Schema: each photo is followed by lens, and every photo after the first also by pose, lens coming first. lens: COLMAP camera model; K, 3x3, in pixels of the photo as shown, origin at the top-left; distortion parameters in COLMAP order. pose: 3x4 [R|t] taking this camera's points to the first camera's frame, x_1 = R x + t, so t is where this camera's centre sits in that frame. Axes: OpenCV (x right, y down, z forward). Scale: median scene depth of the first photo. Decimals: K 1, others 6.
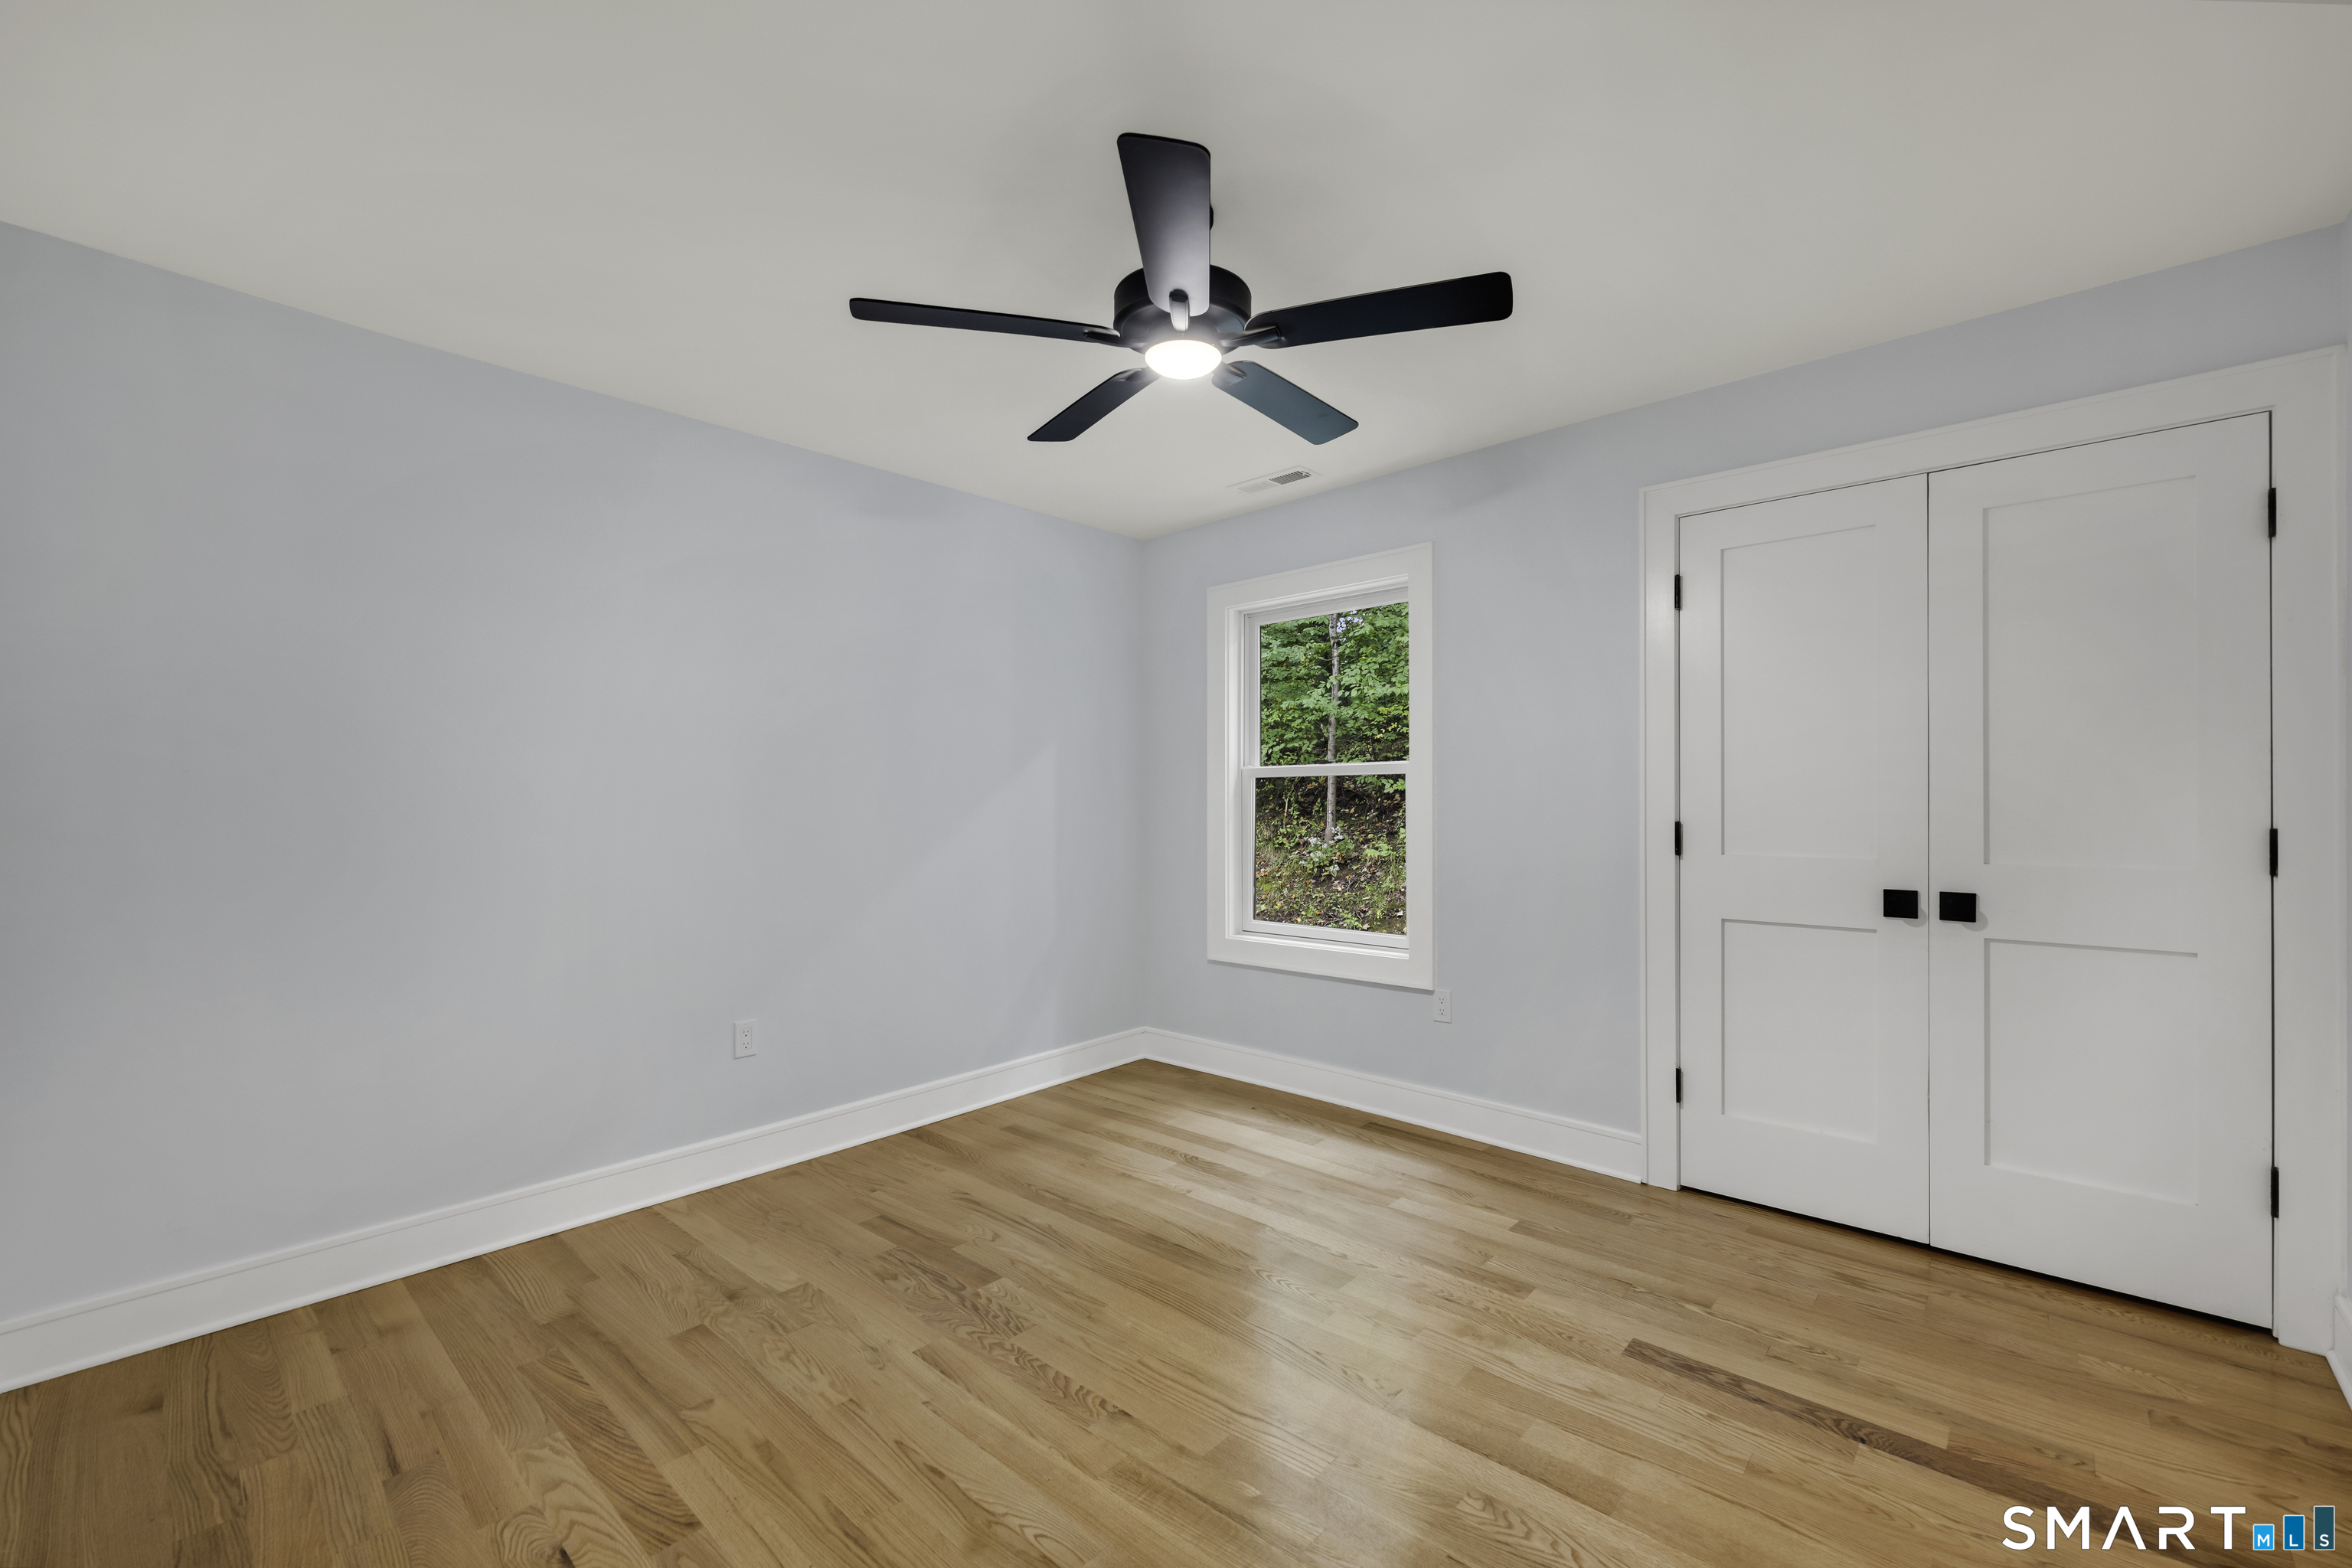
lens RADIAL K [[1002.4, 0, 1168.7], [0, 1002.4, 809.7], [0, 0, 1]] dist [-0.001301, -0.000151]
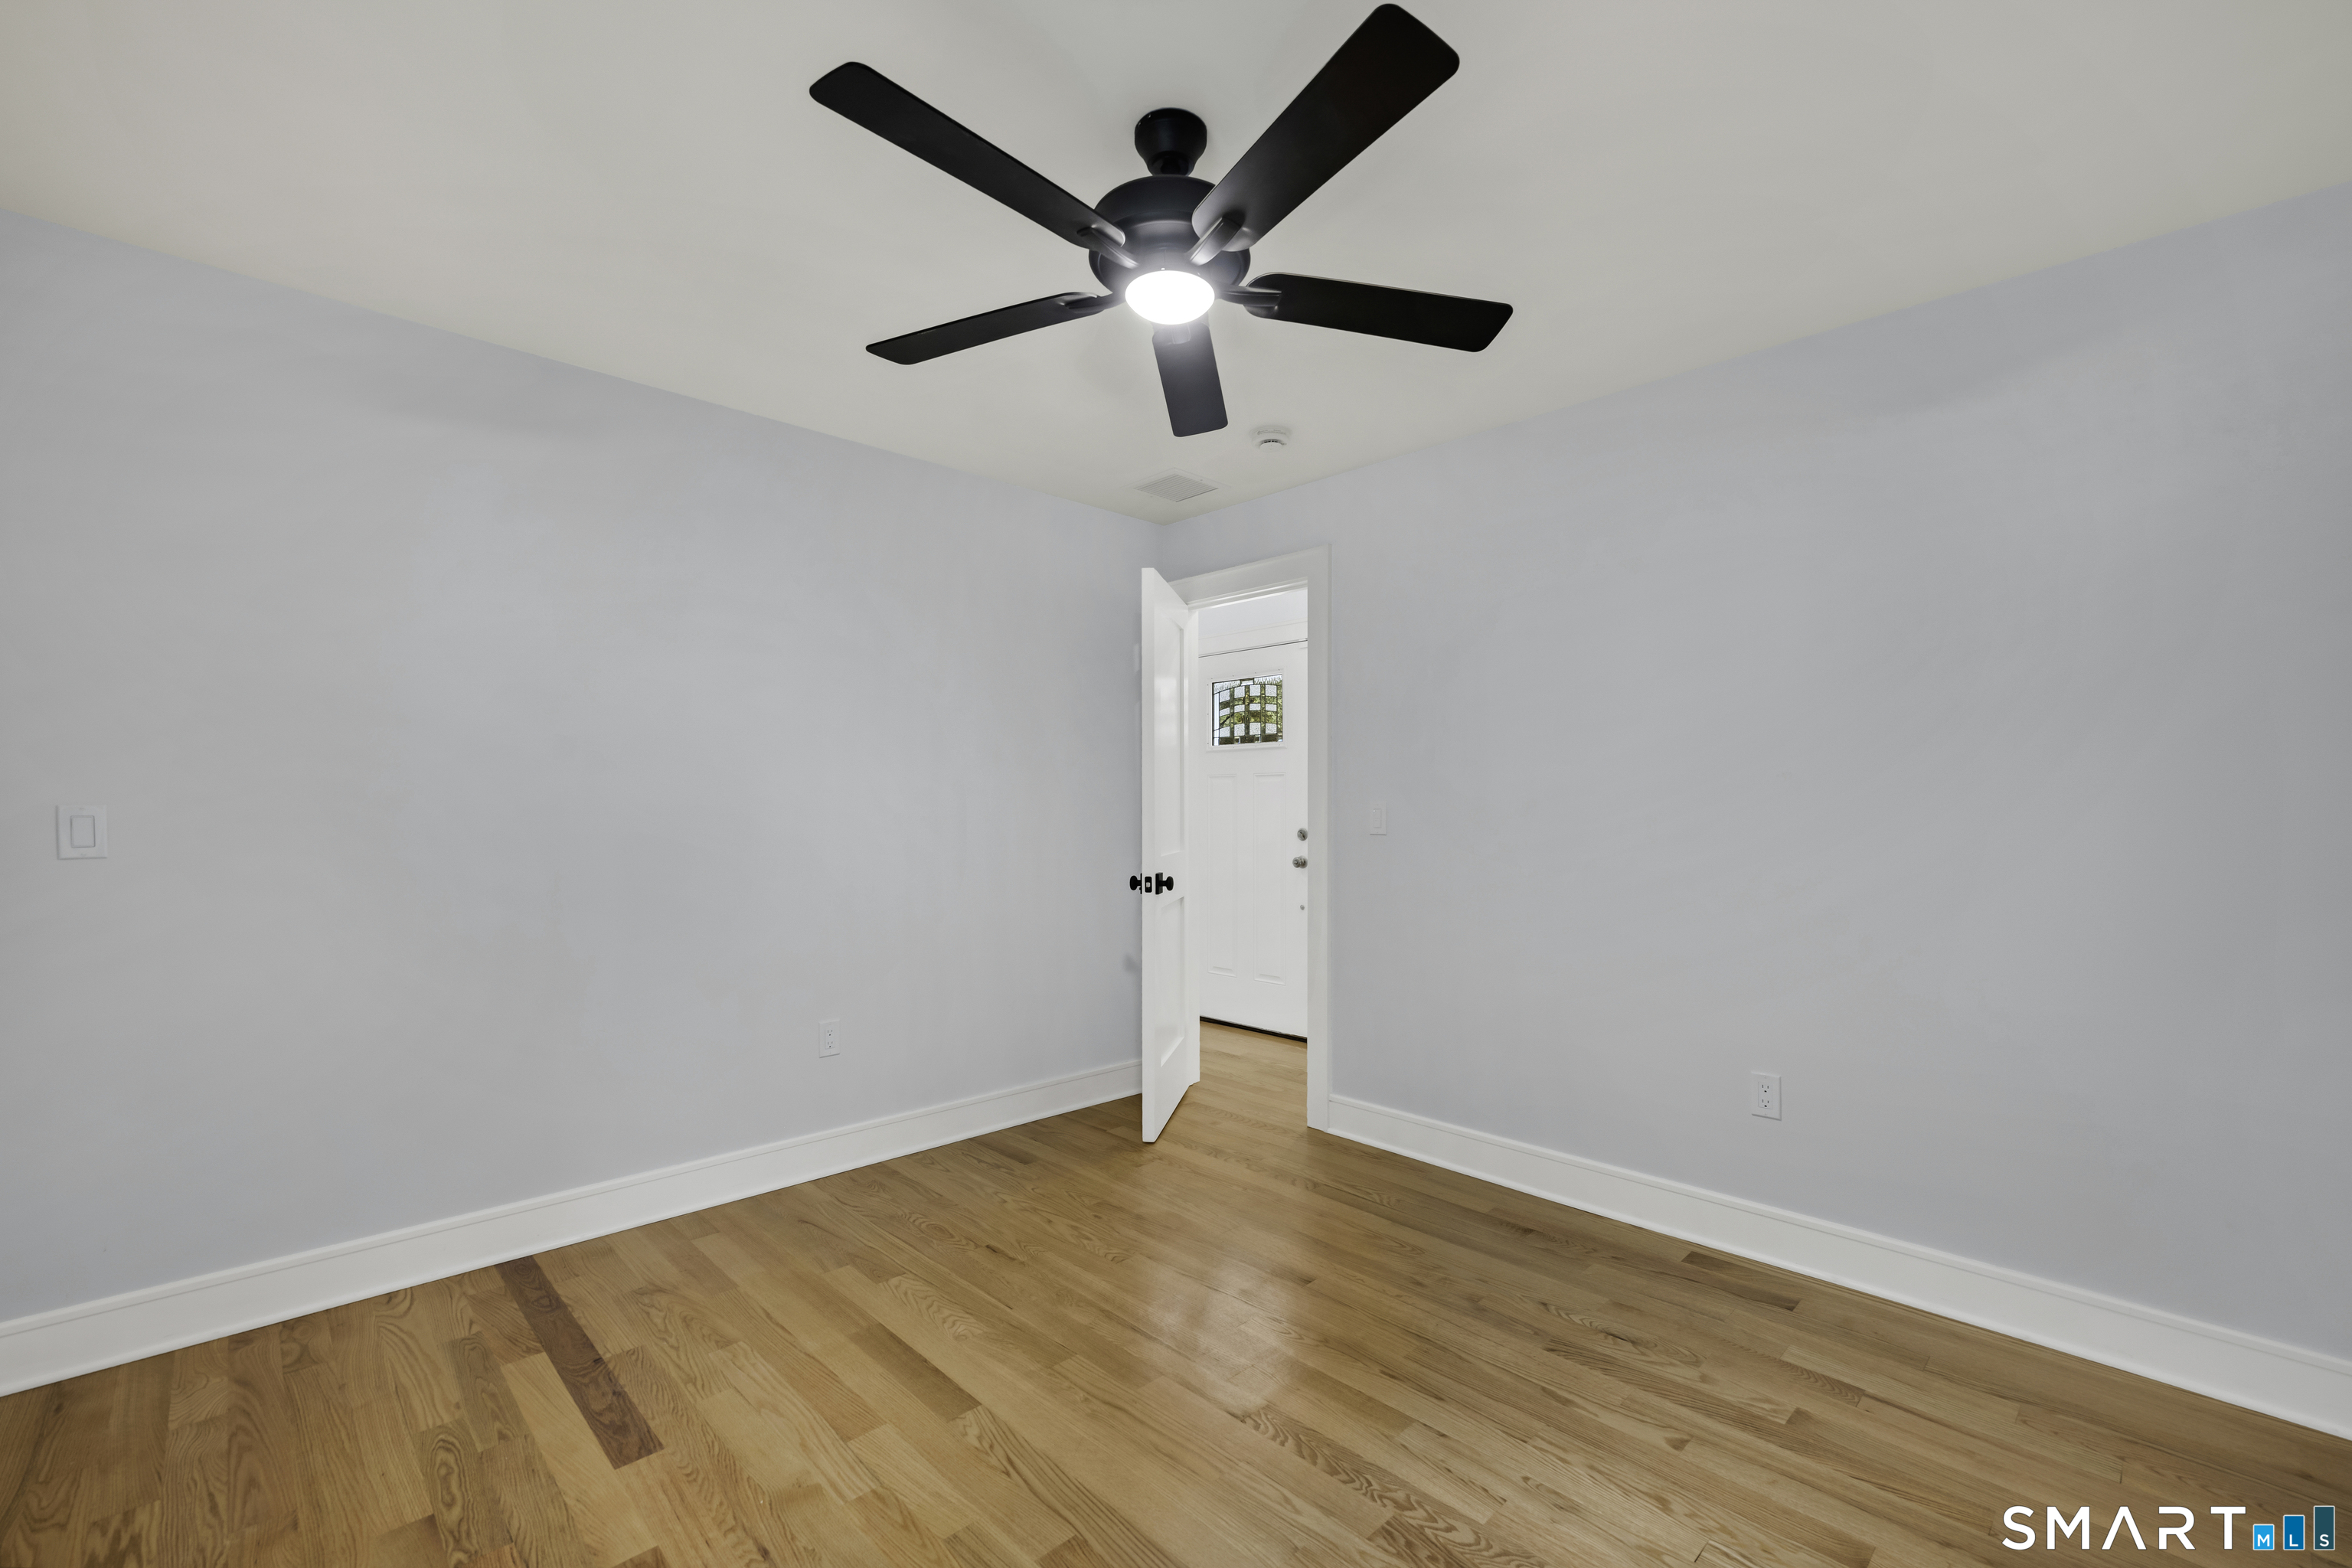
lens RADIAL K [[1002.4, 0, 1168.7], [0, 1002.4, 809.7], [0, 0, 1]] dist [-0.001301, -0.000151]
pose [[-0.998413, 0.004338, 0.056148, -0.039197], [0.004460, 0.999988, 0.002062, -0.010762], [-0.056139, 0.002309, -0.998420, 2.037824]]
